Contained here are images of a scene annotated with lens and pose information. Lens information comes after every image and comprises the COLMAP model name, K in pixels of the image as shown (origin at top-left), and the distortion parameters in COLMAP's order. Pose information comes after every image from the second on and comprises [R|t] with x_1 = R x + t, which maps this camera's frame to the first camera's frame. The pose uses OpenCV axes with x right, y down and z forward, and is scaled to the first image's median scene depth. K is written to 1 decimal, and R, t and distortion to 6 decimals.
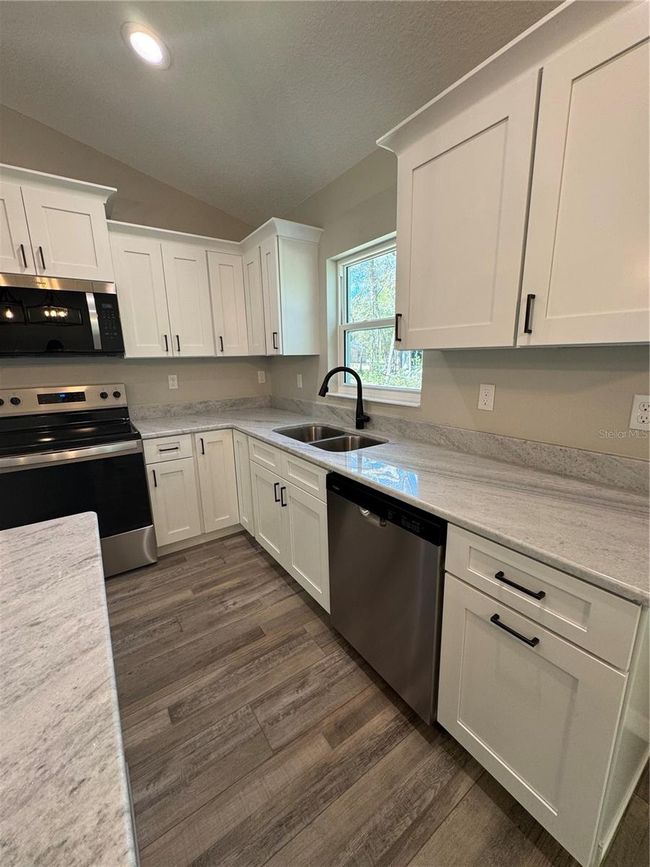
lens RADIAL K [[345.5, 0, 325.0], [0, 345.5, 431.1], [0, 0, 1]] dist [-0.002192, 0.000303]
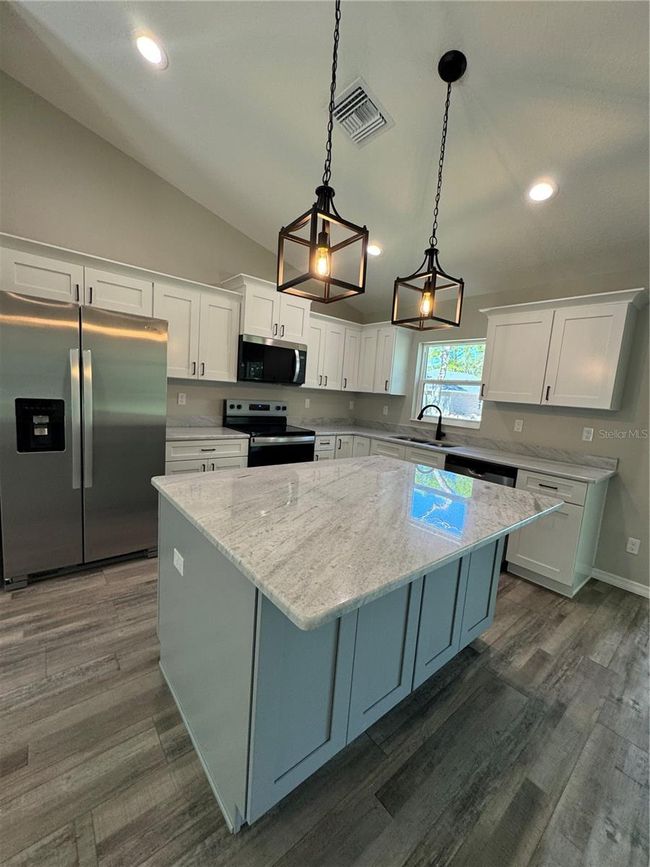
lens RADIAL K [[345.5, 0, 325.3], [0, 345.5, 432.1], [0, 0, 1]] dist [-0.002192, 0.000303]
pose [[0.991175, 0.085018, 0.101706, -0.607876], [-0.074985, 0.992287, -0.098708, 0.157178], [-0.109314, 0.090211, 0.989905, -0.637765]]
